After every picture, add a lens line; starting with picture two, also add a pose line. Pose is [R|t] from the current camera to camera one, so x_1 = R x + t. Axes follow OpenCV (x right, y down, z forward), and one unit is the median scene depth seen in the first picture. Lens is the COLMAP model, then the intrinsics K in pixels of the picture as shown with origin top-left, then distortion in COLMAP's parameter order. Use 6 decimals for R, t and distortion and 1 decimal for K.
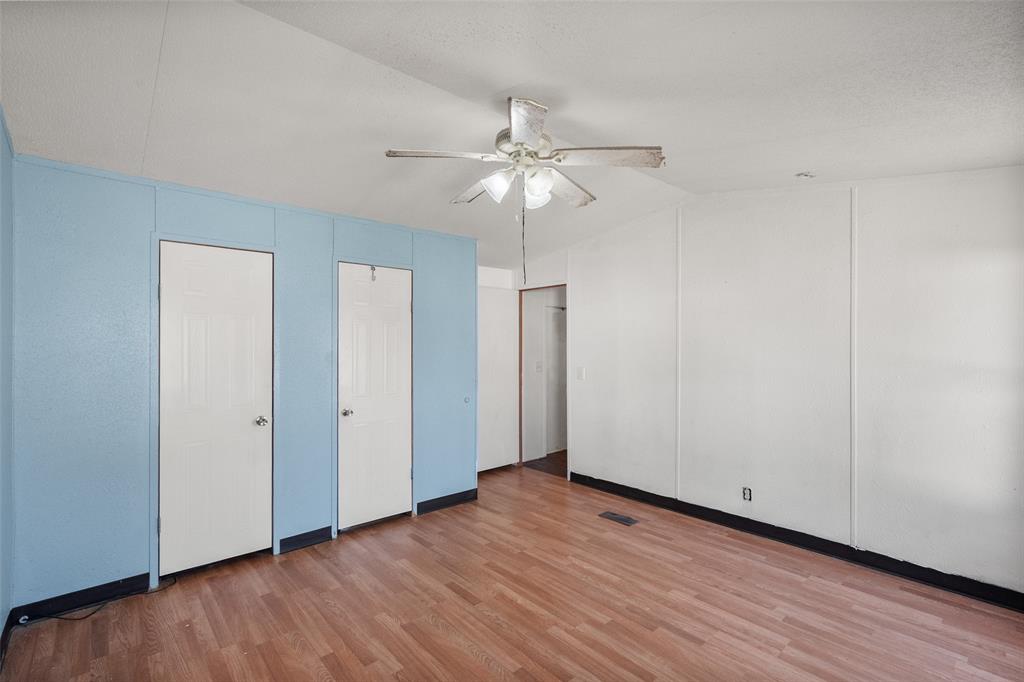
lens RADIAL K [[466.0, 0, 510.3], [0, 466.0, 332.1], [0, 0, 1]] dist [0.000616, 0.000338]
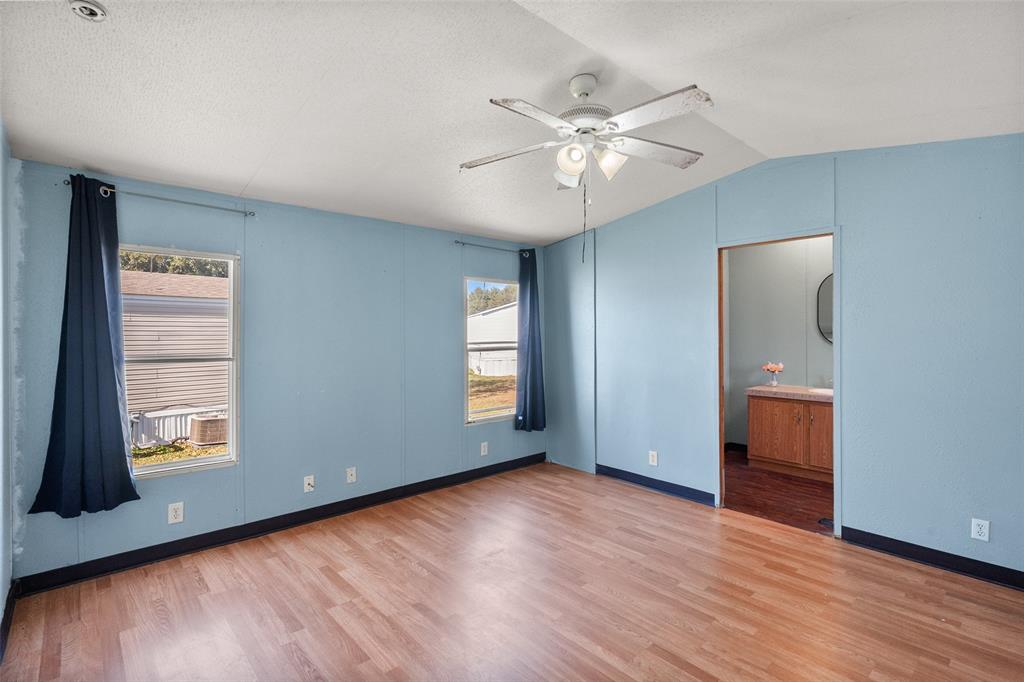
lens RADIAL K [[482.0, 0, 522.2], [0, 482.0, 335.7], [0, 0, 1]] dist [0.000639, -0.000190]
pose [[-0.999651, 0.002591, -0.026302, 0.185311], [0.003094, 0.999813, -0.019071, 0.070602], [0.026247, -0.019146, -0.999472, 1.989456]]
